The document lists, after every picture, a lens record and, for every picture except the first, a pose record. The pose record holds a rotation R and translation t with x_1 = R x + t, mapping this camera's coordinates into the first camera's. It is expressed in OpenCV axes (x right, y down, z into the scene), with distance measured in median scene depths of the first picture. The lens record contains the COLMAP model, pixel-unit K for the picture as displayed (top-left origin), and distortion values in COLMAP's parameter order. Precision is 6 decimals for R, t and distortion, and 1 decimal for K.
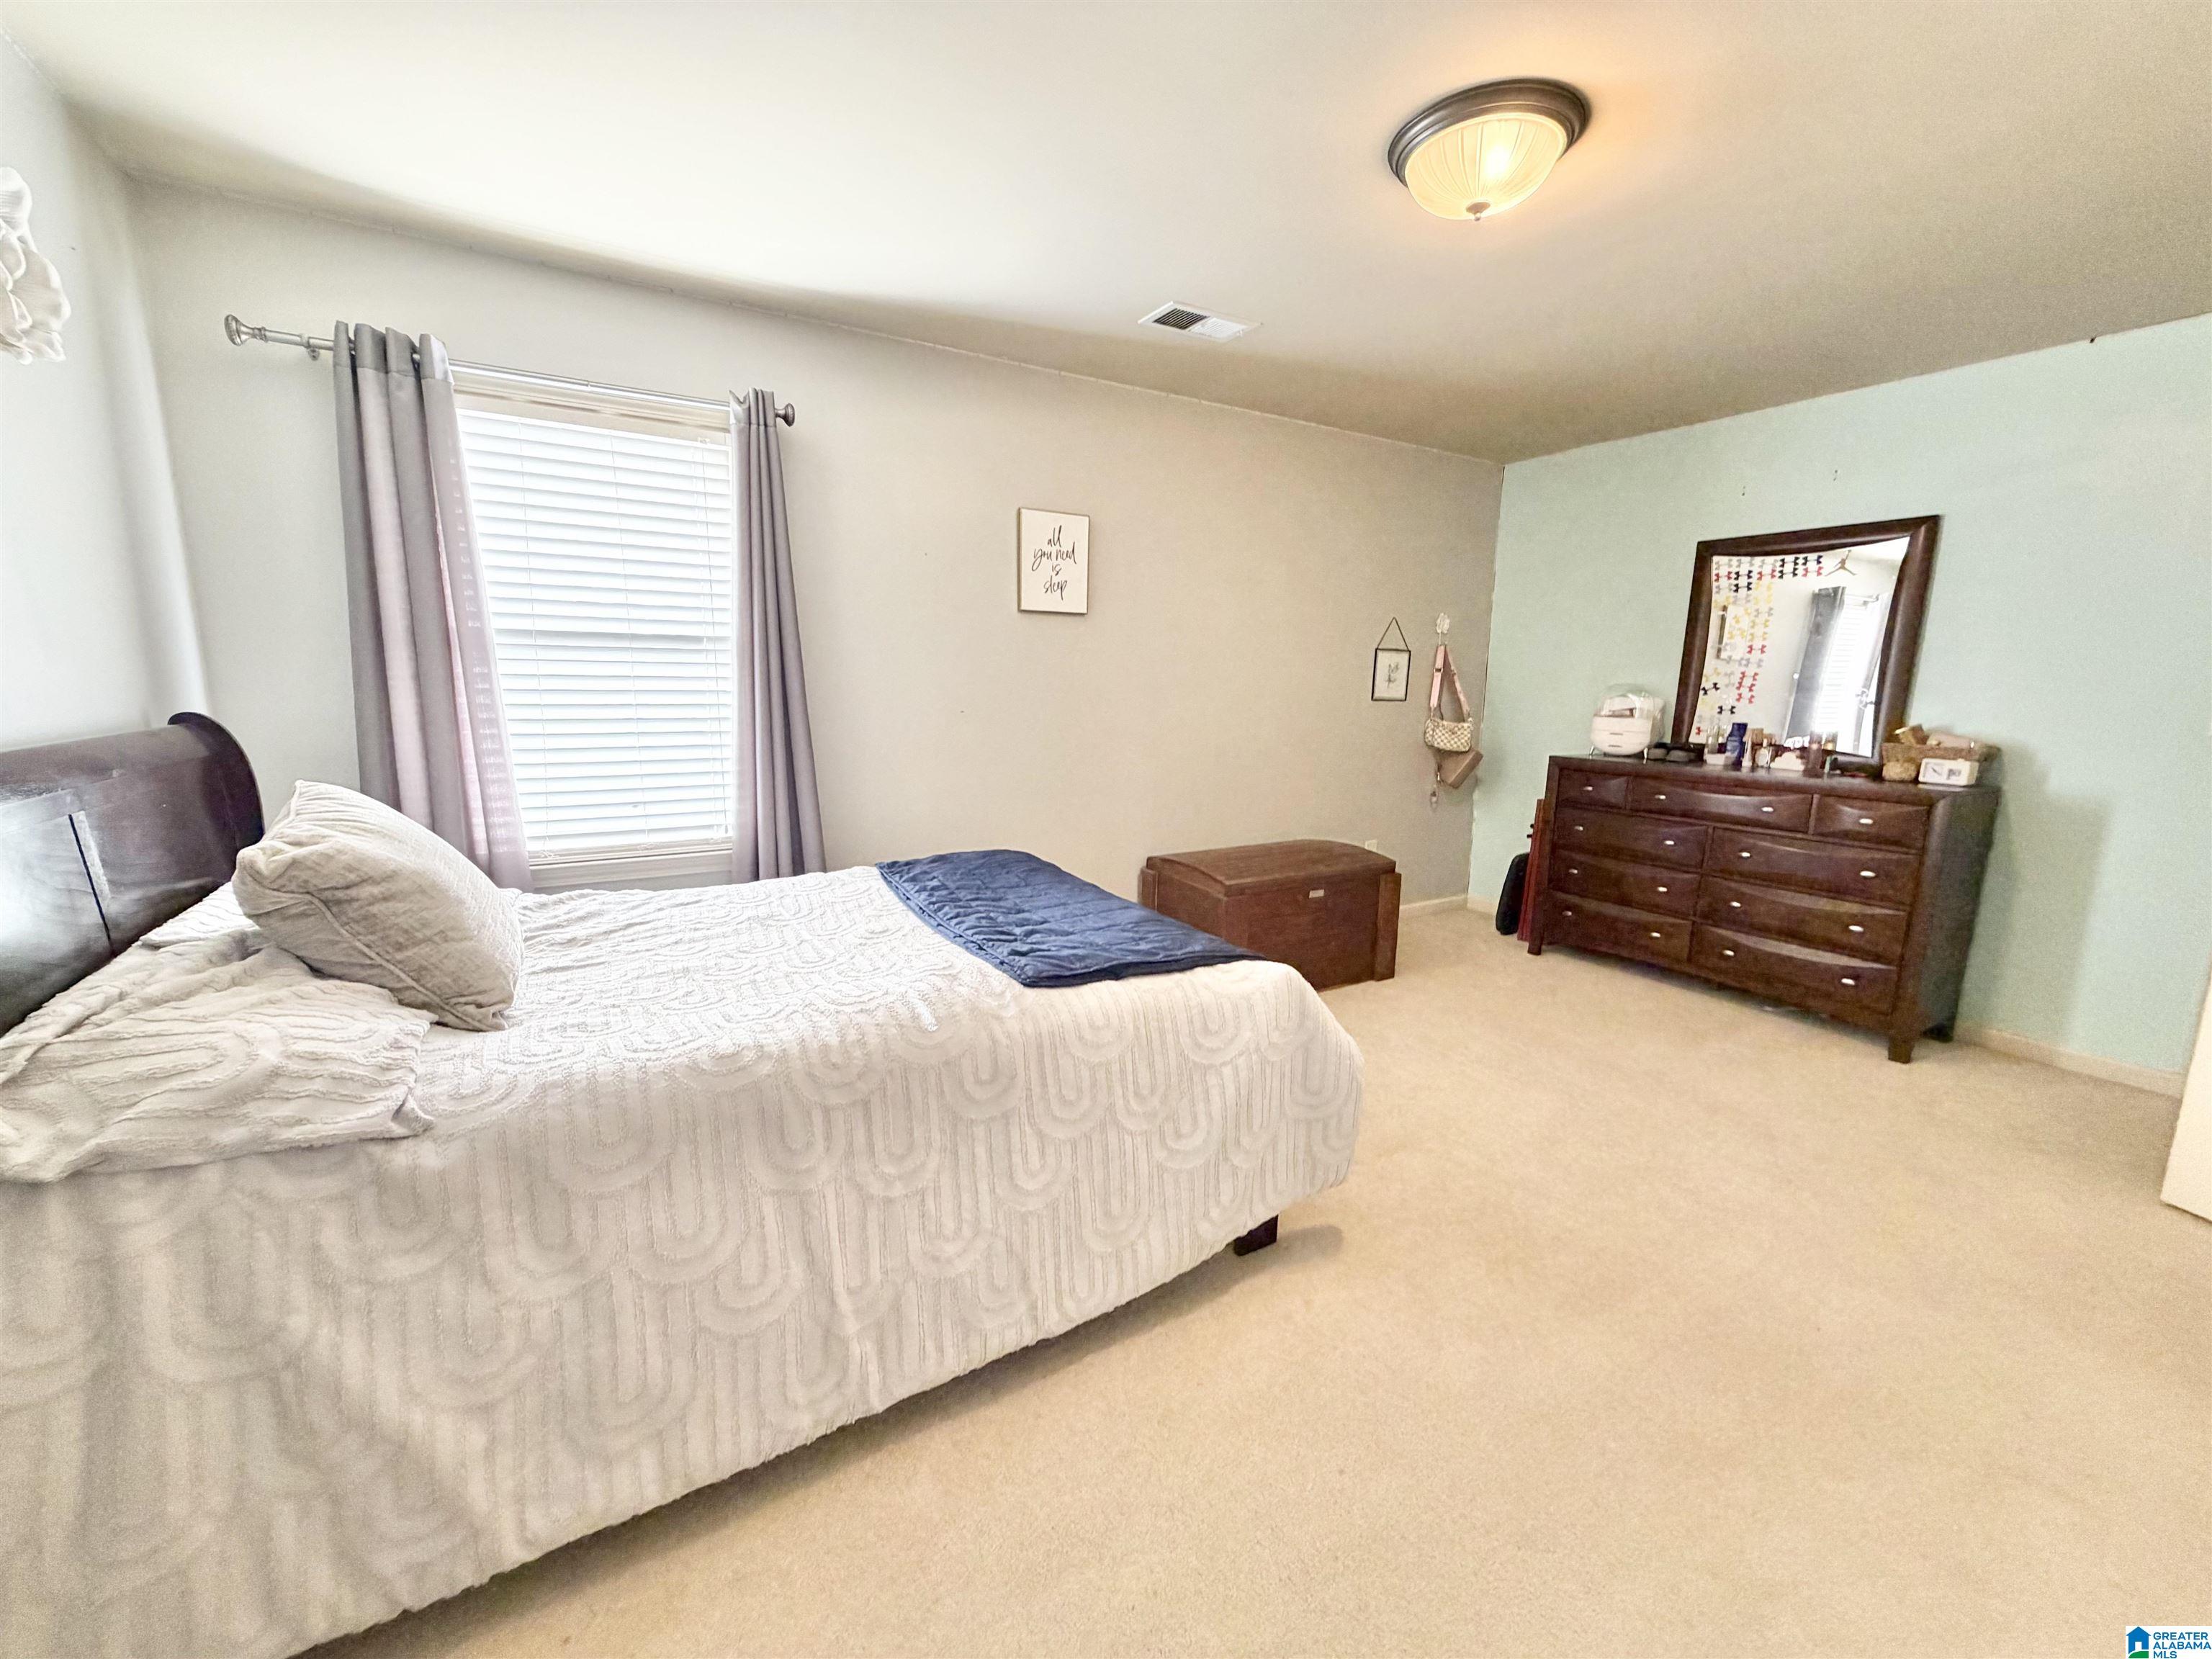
lens RADIAL K [[879.4, 0, 1107.7], [0, 879.4, 822.0], [0, 0, 1]] dist [-0.000704, 0.001031]
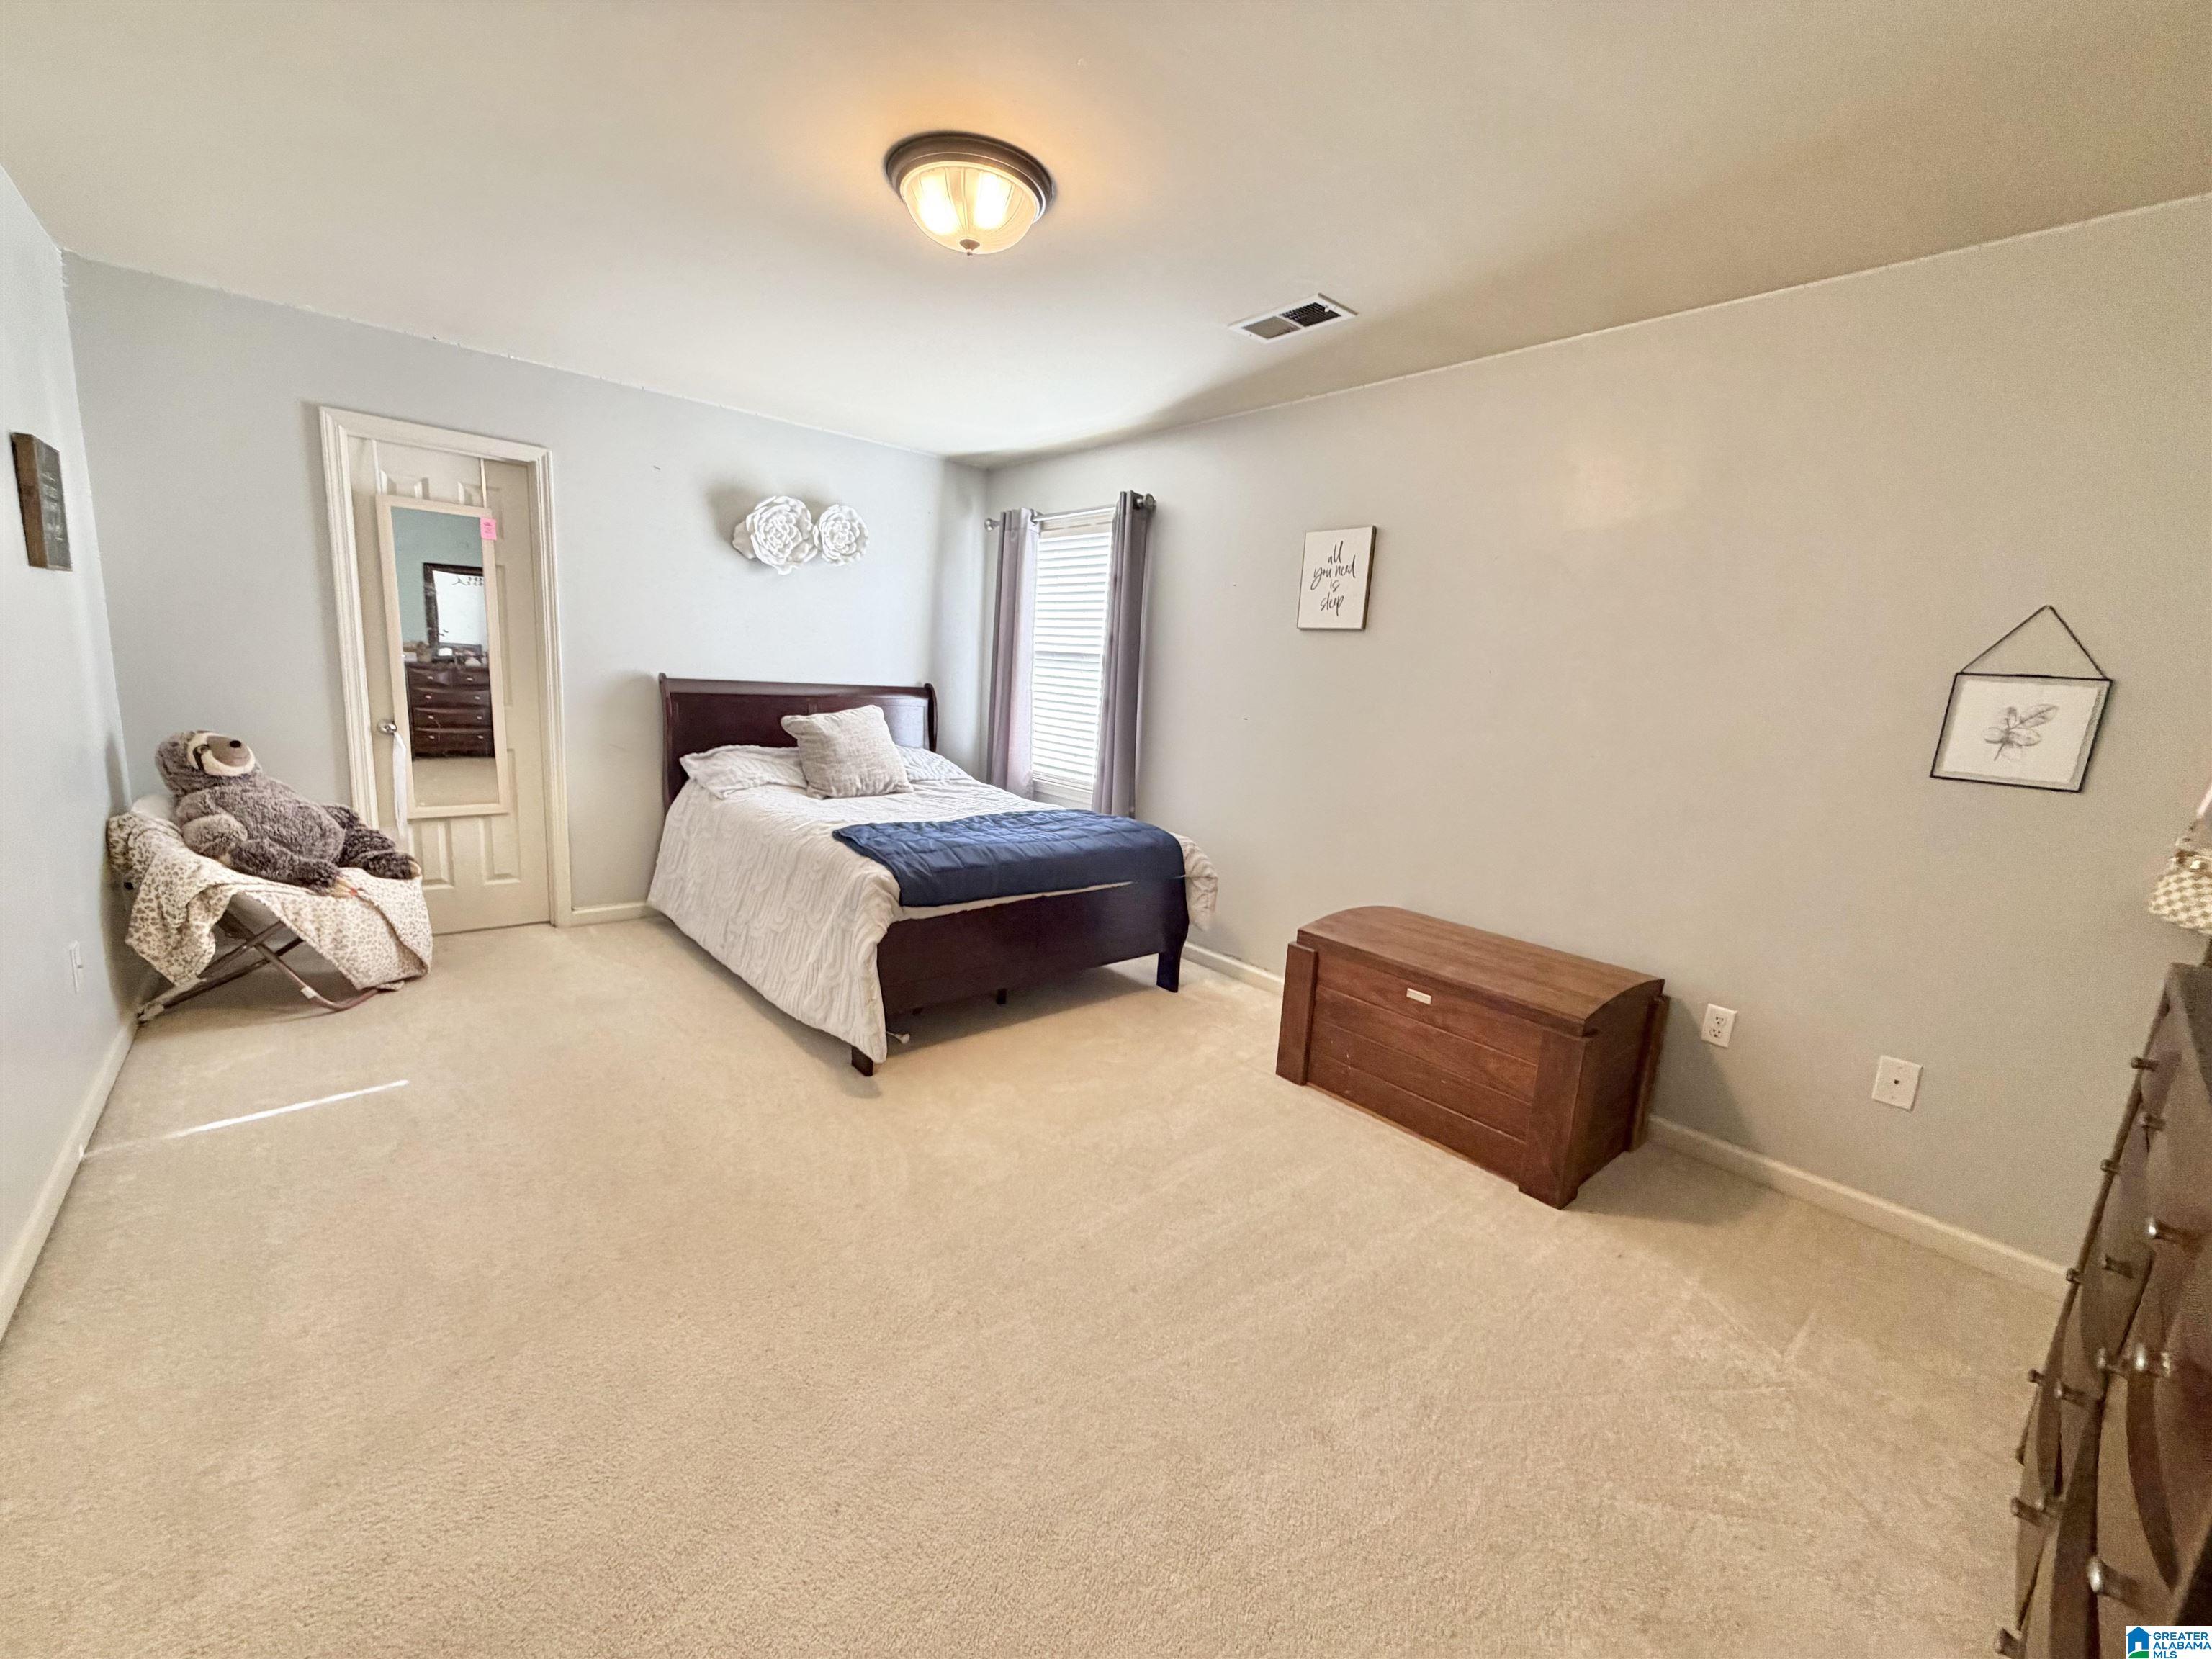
lens RADIAL K [[879.4, 0, 1106.6], [0, 879.4, 838.6], [0, 0, 1]] dist [-0.000704, 0.001031]
pose [[0.178528, 0.174669, -0.968307, 0.909854], [-0.230021, 0.964256, 0.131529, -0.083087], [0.956670, 0.199249, 0.212324, 0.598644]]
